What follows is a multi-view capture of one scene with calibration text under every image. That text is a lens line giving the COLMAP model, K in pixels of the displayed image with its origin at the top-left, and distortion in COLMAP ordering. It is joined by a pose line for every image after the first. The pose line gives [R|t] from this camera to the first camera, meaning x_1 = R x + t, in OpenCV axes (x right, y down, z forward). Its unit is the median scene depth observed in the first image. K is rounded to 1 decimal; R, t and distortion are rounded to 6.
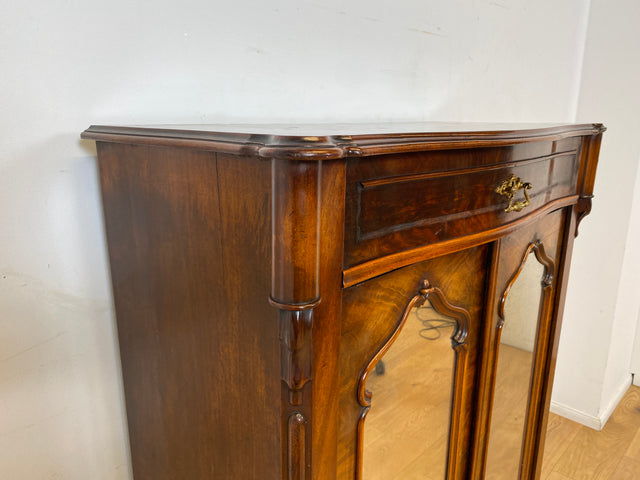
lens RADIAL K [[486.4, 0, 318.8], [0, 486.4, 237.3], [0, 0, 1]] dist [0.033457, -0.034353]
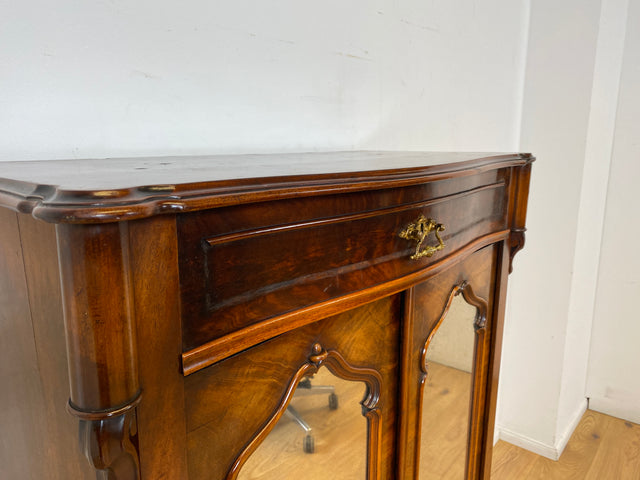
lens RADIAL K [[486.4, 0, 318.0], [0, 486.4, 240.7], [0, 0, 1]] dist [0.033457, -0.034353]
pose [[0.997825, -0.018843, 0.063162, 0.151529], [0.021129, 0.999138, -0.035726, -0.054658], [-0.062435, 0.036983, 0.997364, 0.134791]]
